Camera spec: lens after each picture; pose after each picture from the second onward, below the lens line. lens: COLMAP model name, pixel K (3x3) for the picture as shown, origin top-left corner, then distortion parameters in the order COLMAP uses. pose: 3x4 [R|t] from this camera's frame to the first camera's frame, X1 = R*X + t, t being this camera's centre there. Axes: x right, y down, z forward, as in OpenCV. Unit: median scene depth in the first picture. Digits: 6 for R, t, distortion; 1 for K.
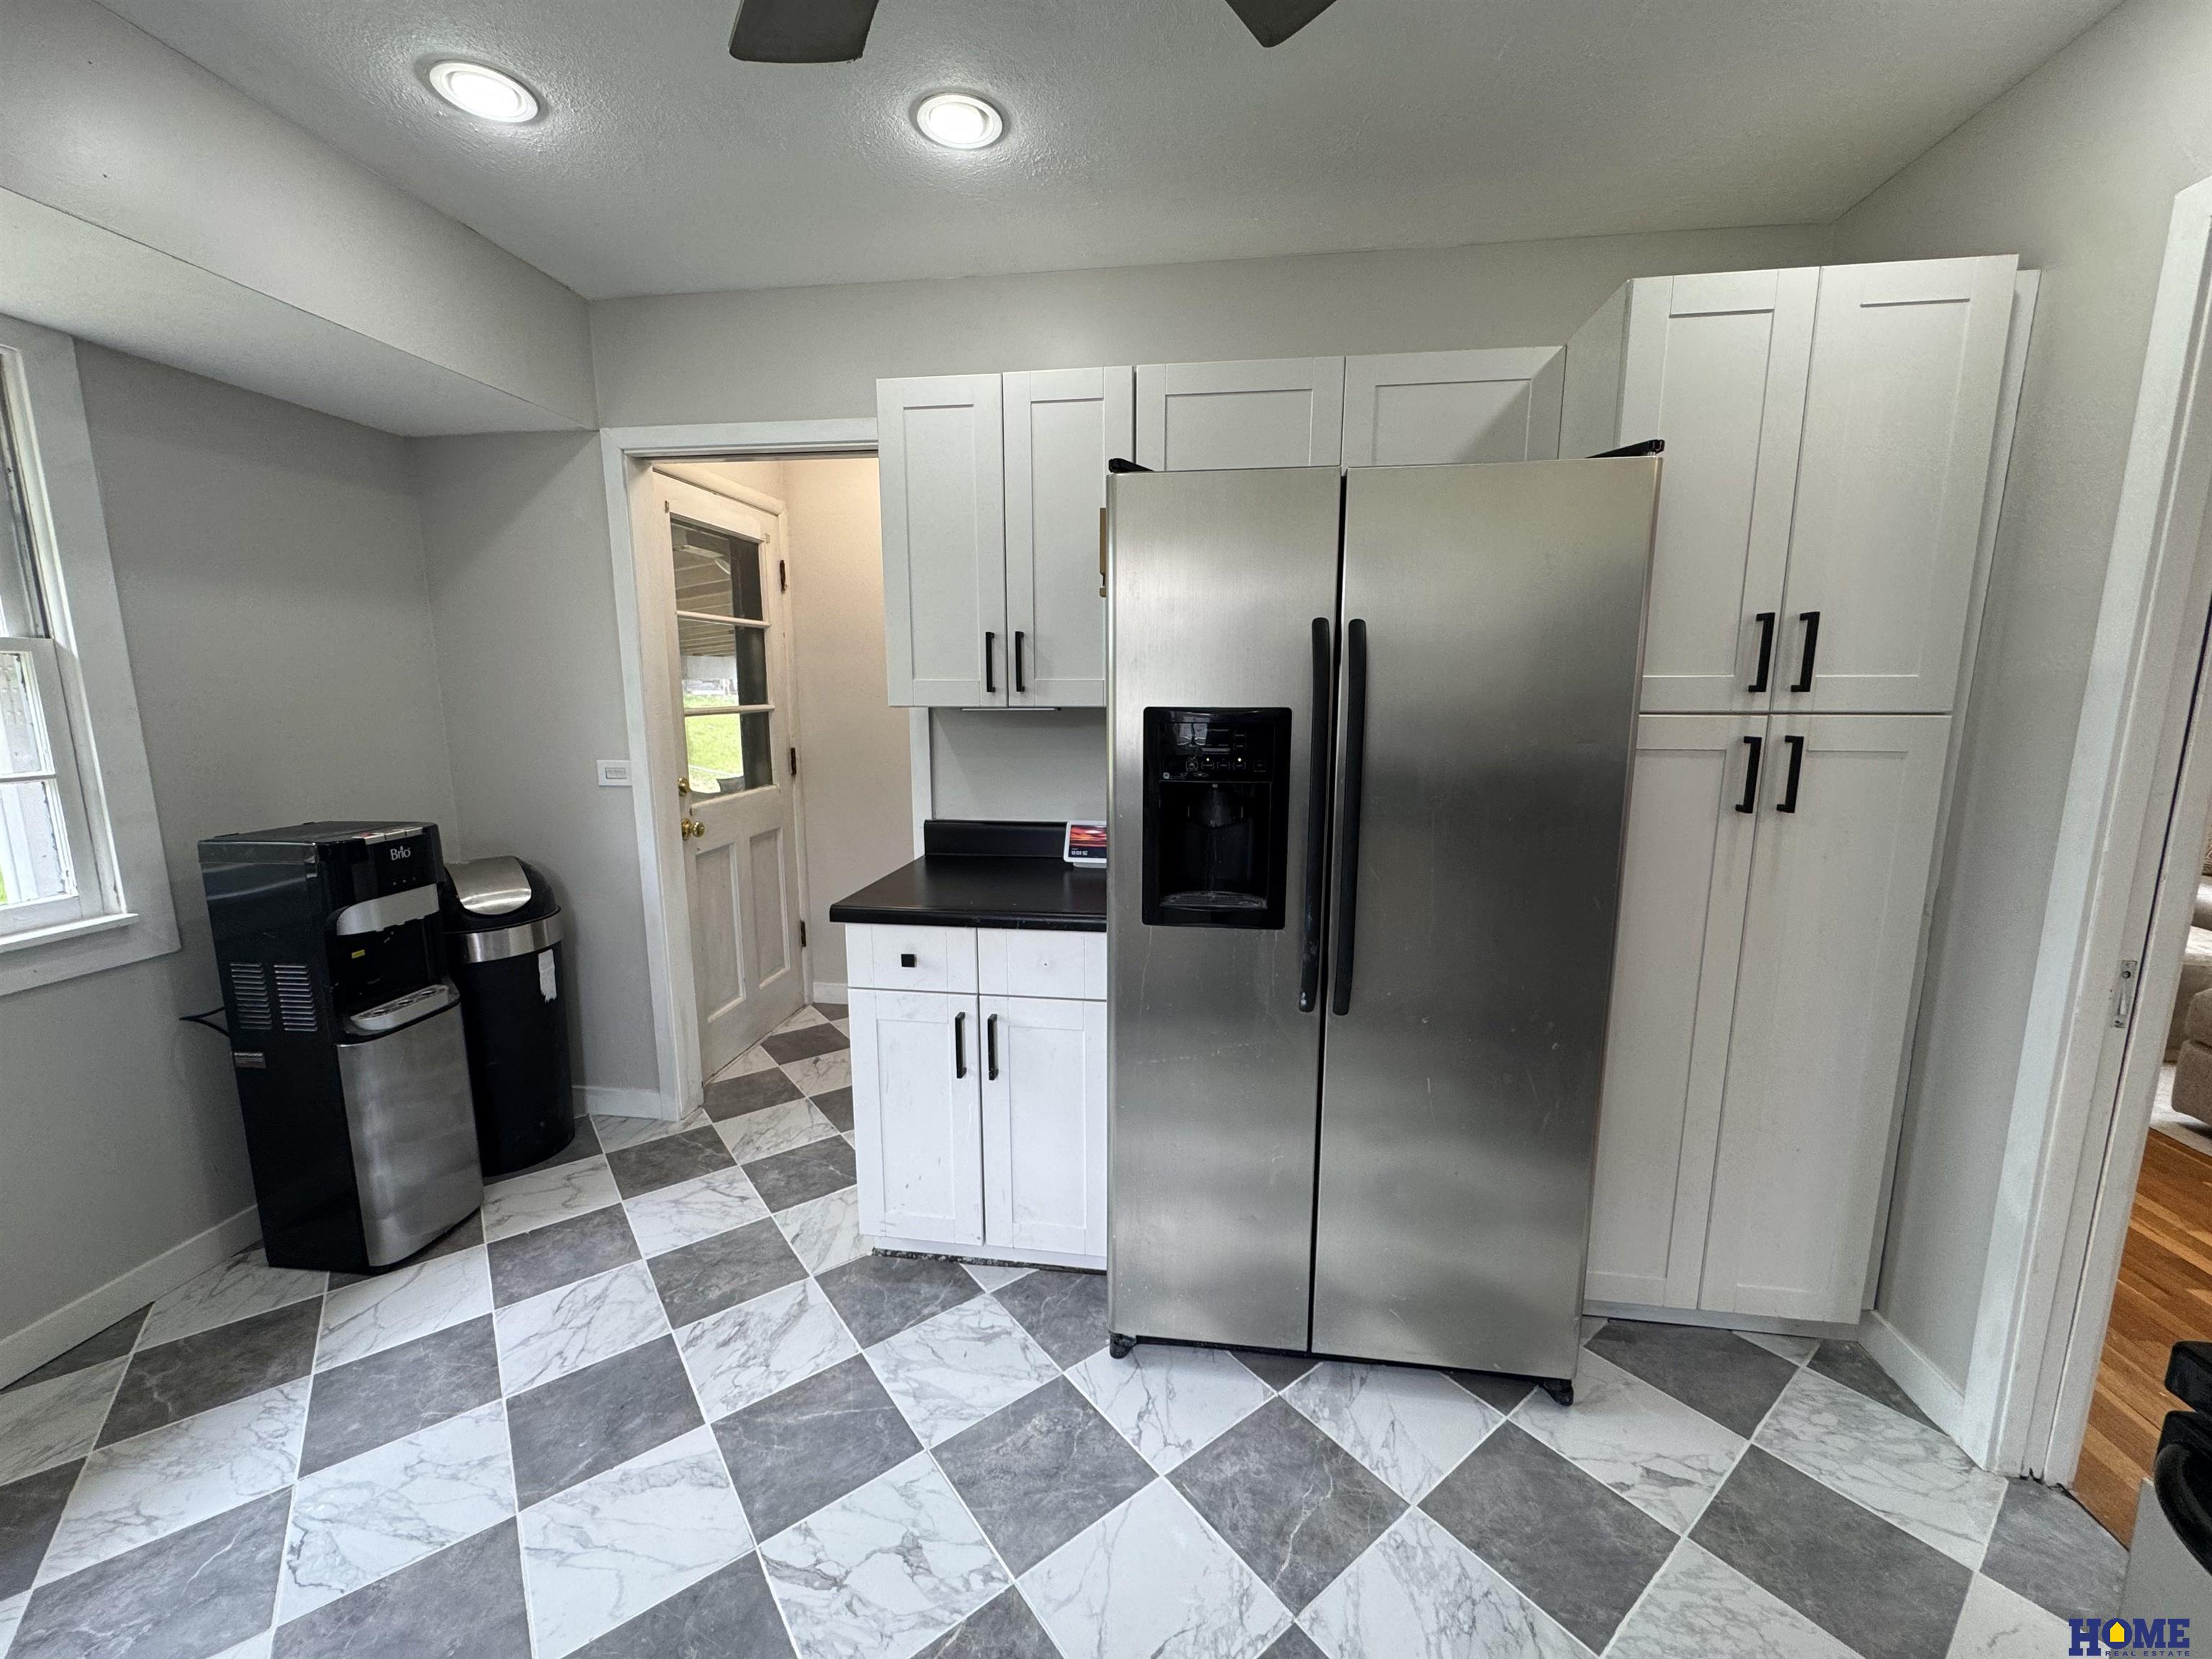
lens RADIAL K [[878.6, 0, 1107.9], [0, 878.6, 824.7], [0, 0, 1]] dist [-0.002870, 0.000188]
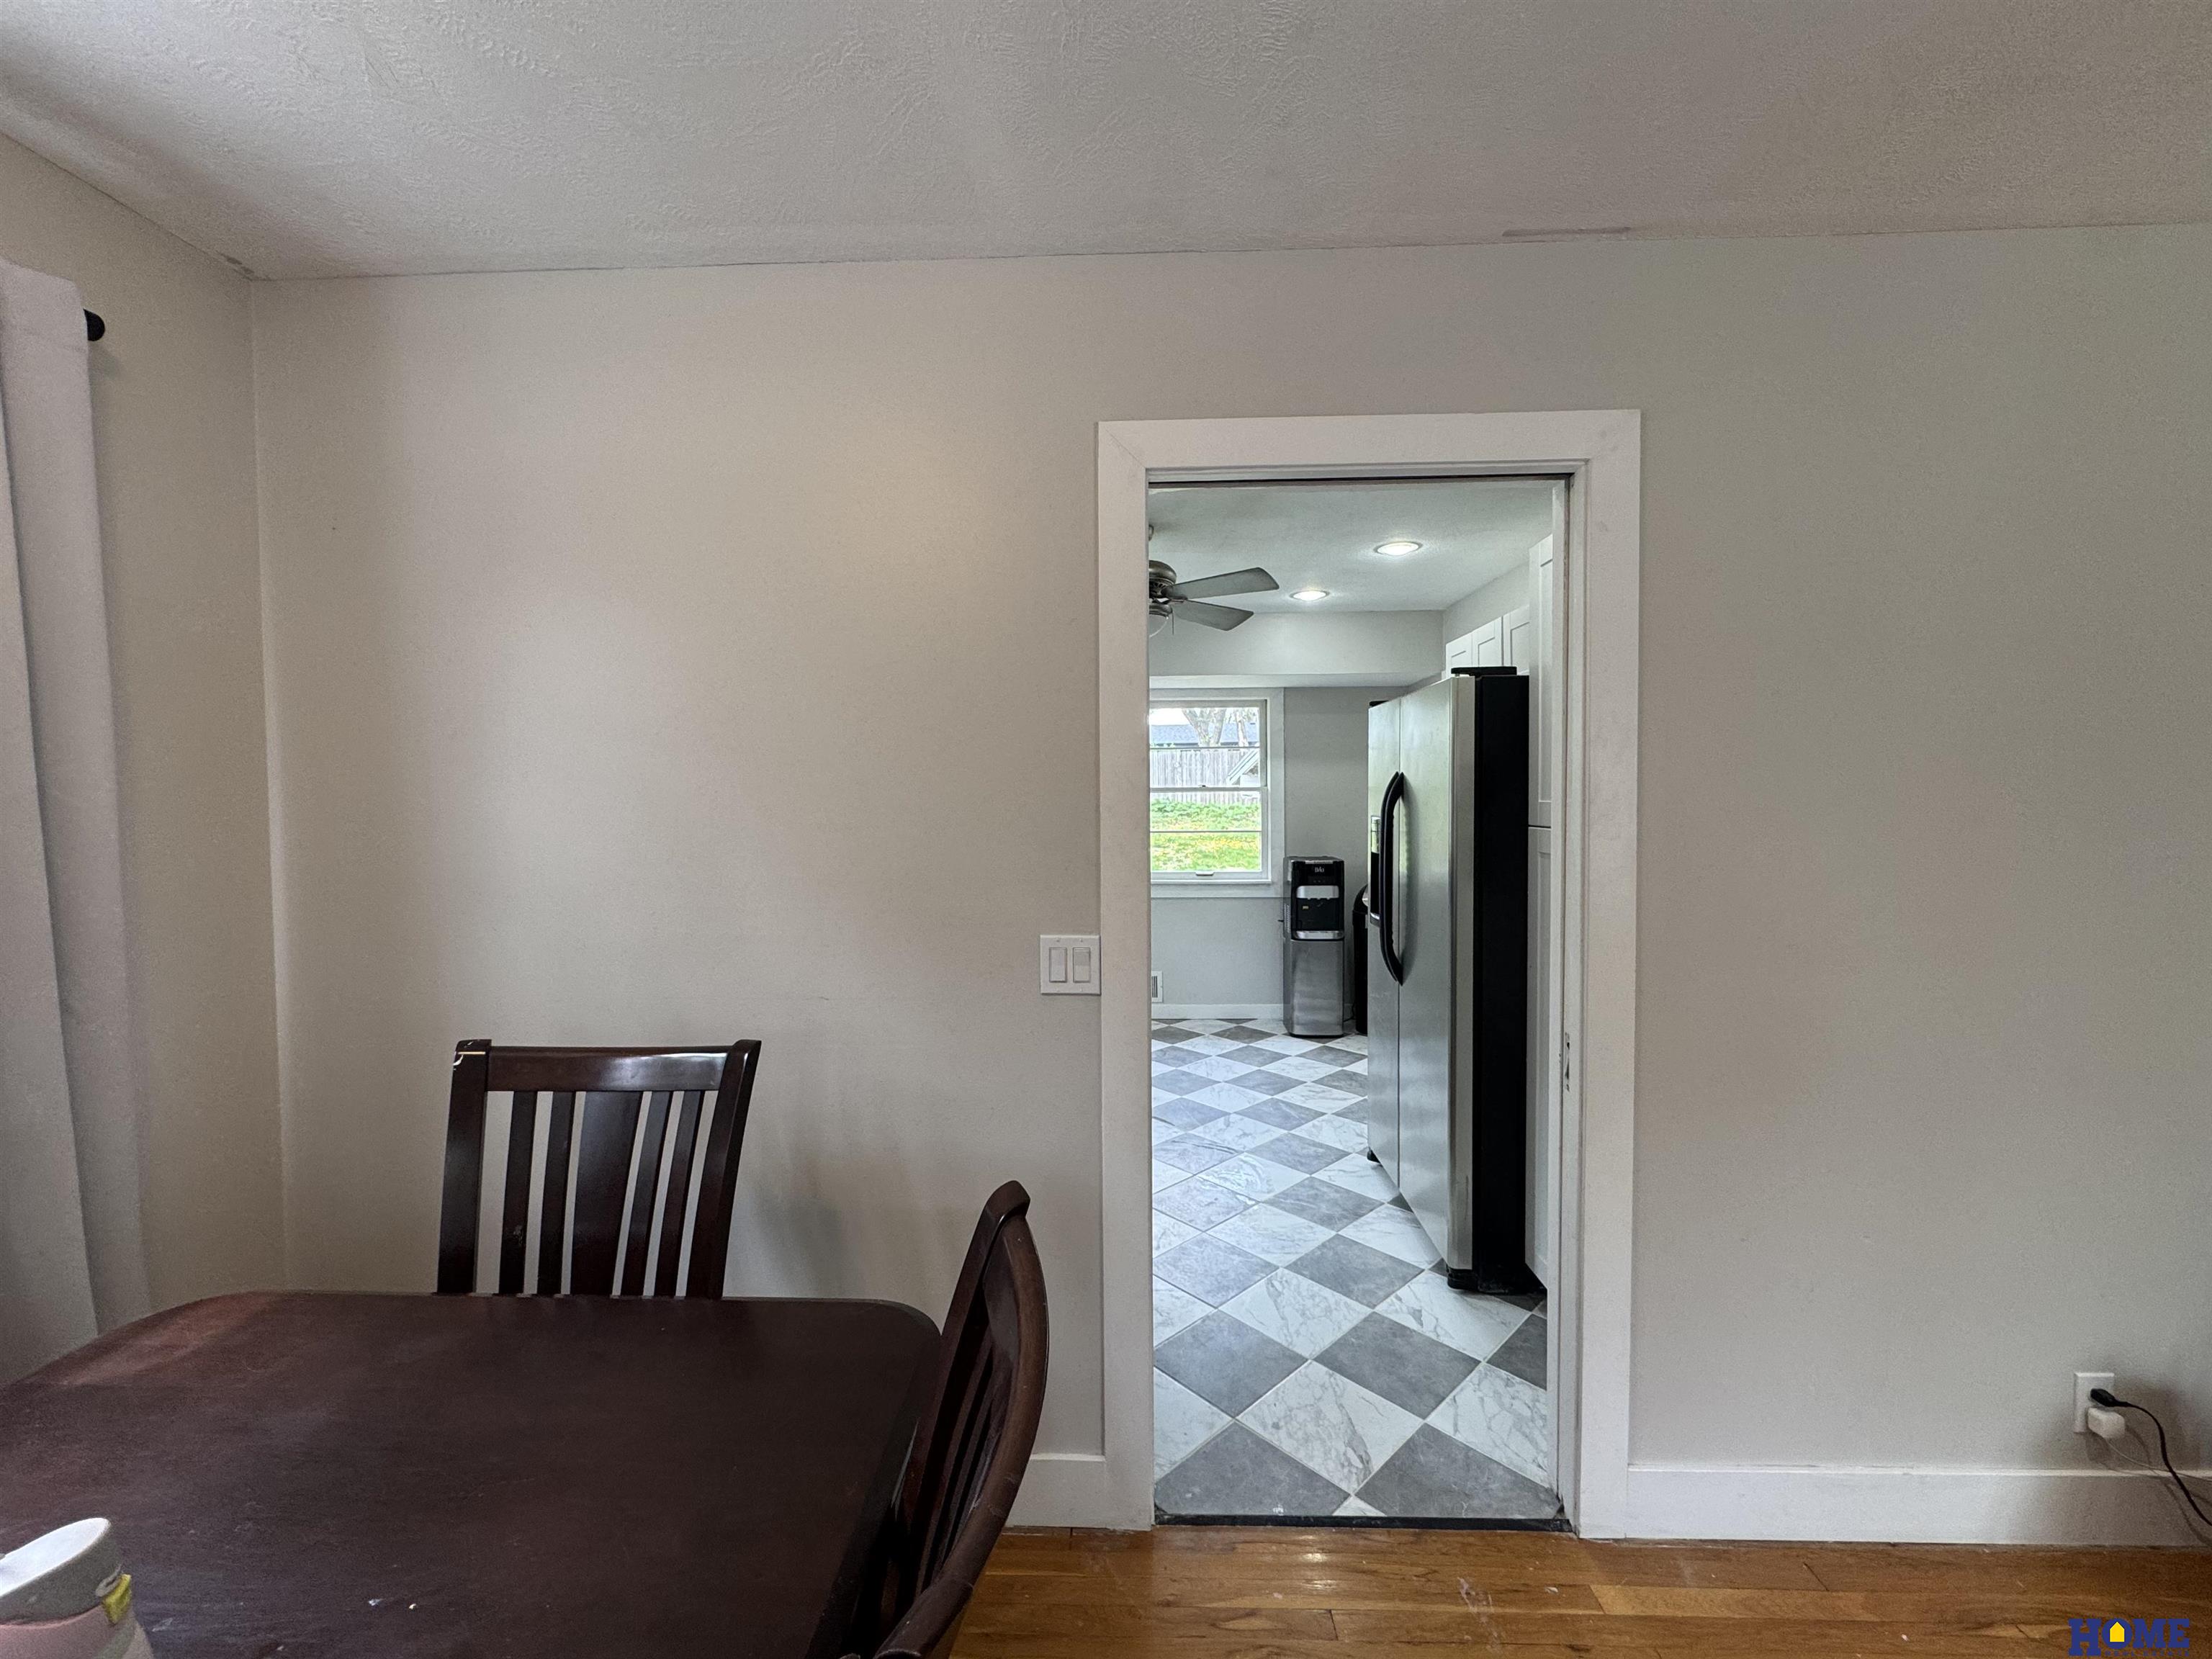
lens RADIAL K [[878.6, 0, 1109.1], [0, 878.6, 823.5], [0, 0, 1]] dist [-0.002870, 0.000188]
pose [[0.105645, 0.028868, -0.993985, 1.640453], [-0.149542, 0.988672, 0.012820, -0.038493], [0.983095, 0.147288, 0.108765, 0.133433]]
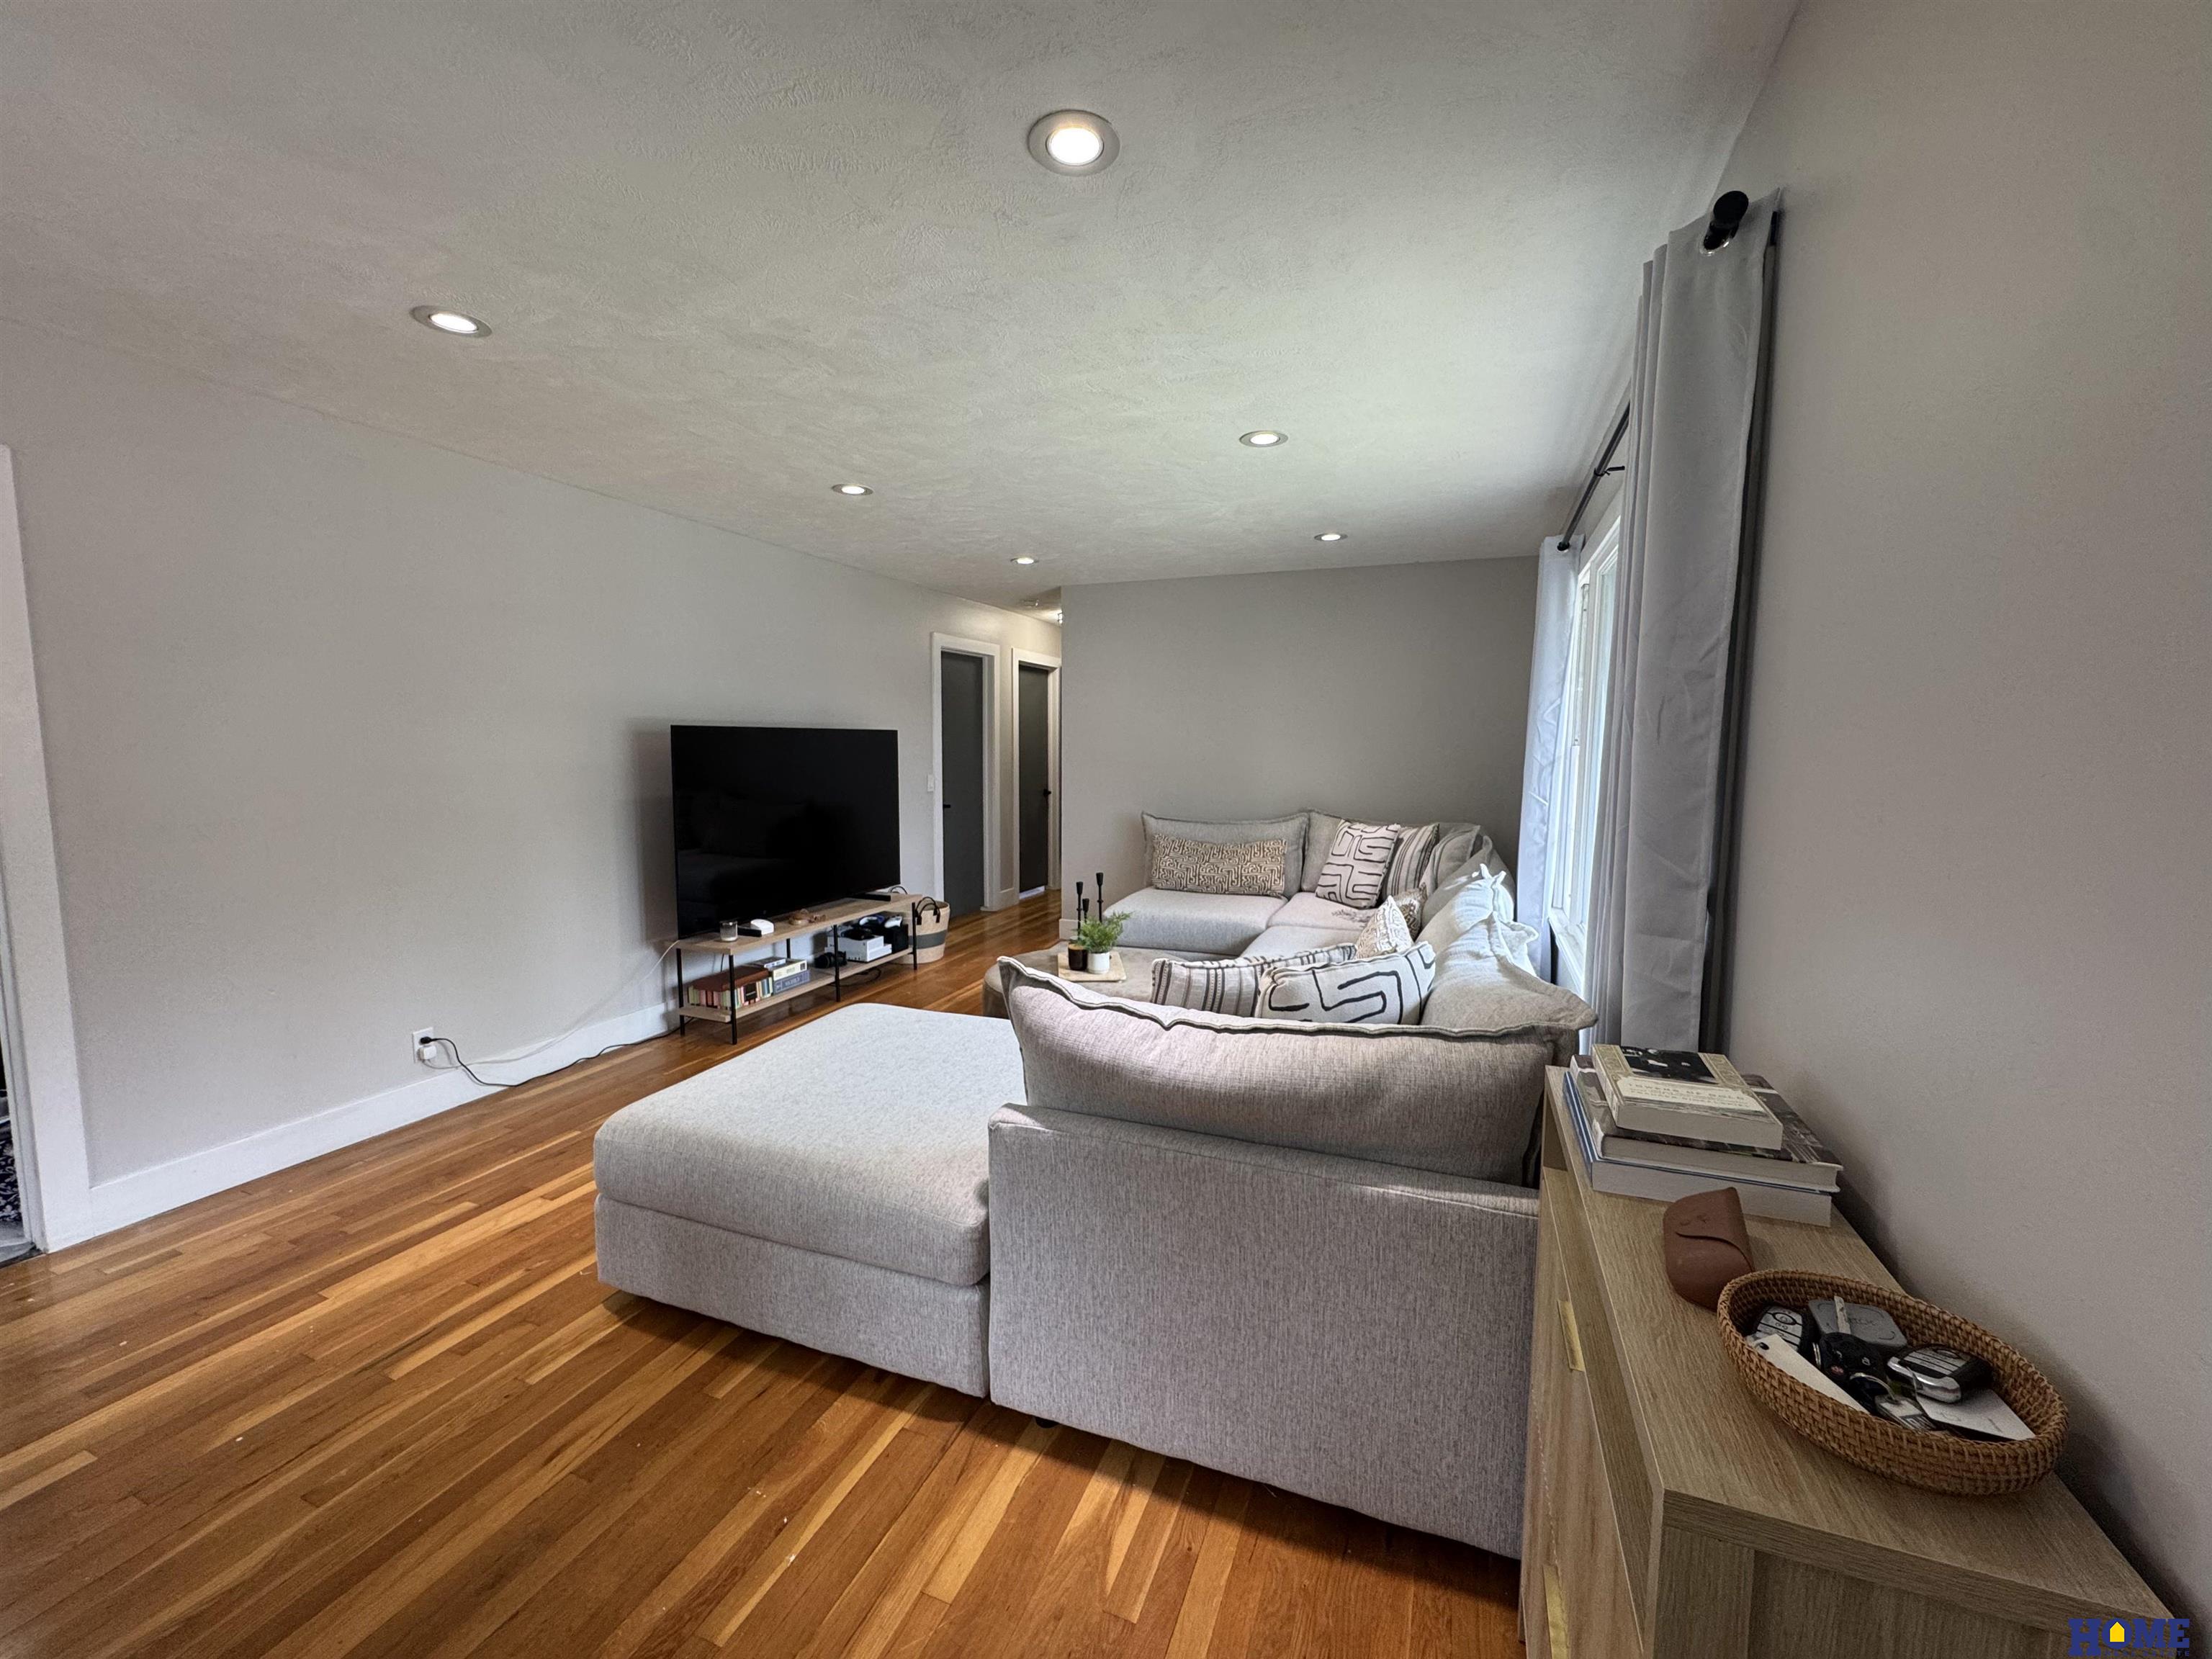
lens RADIAL K [[878.6, 0, 1105.8], [0, 878.6, 826.9], [0, 0, 1]] dist [-0.002870, 0.000188]
pose [[0.968643, 0.033446, -0.246194, 2.570517], [-0.049218, 0.997092, -0.058189, 0.008171], [0.243532, 0.068481, 0.967472, -0.073221]]
